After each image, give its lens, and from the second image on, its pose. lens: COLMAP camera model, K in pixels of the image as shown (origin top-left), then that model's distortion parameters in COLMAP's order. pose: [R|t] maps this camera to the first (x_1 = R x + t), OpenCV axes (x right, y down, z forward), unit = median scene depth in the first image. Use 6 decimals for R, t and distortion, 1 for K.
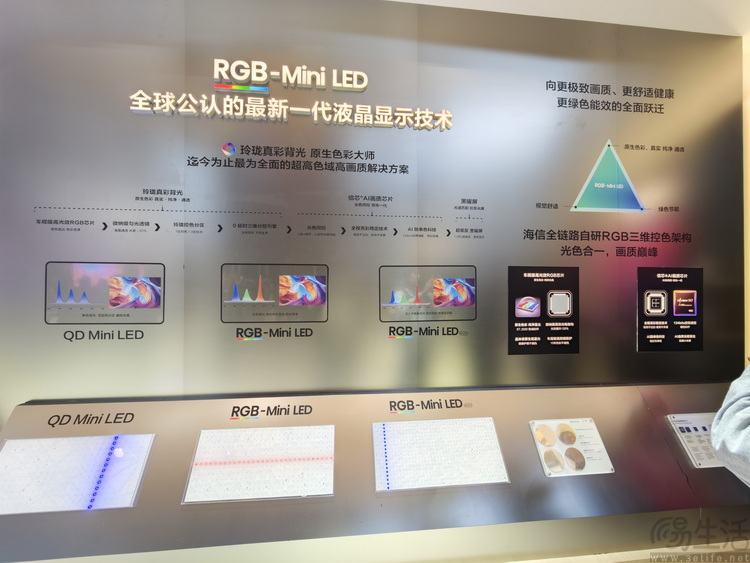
lens RADIAL K [[300.7, 0, 374.1], [0, 300.7, 283.3], [0, 0, 1]] dist [0.002167, 0.000059]
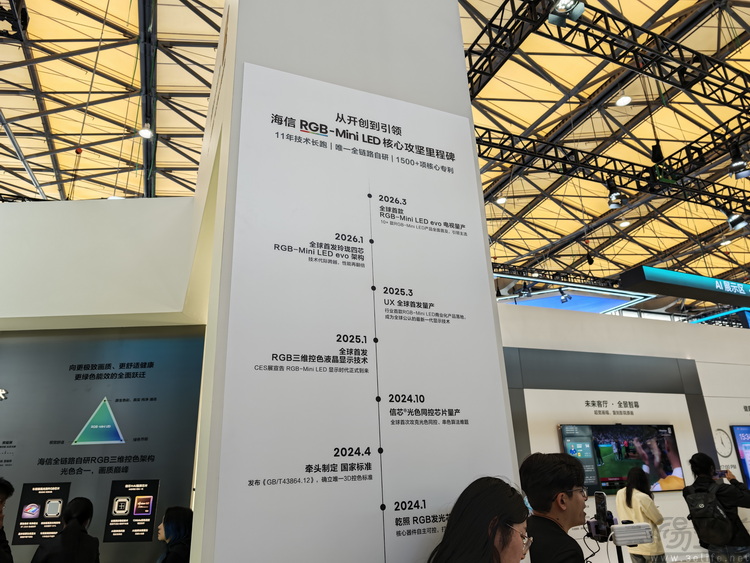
lens RADIAL K [[506.5, 0, 376.2], [0, 506.5, 282.0], [0, 0, 1]] dist [-0.005556, -0.002663]
pose [[0.991774, -0.075727, -0.103197, 2.532483], [0.034741, 0.935209, -0.352389, -0.046653], [0.123196, 0.345905, 0.930146, -1.550568]]
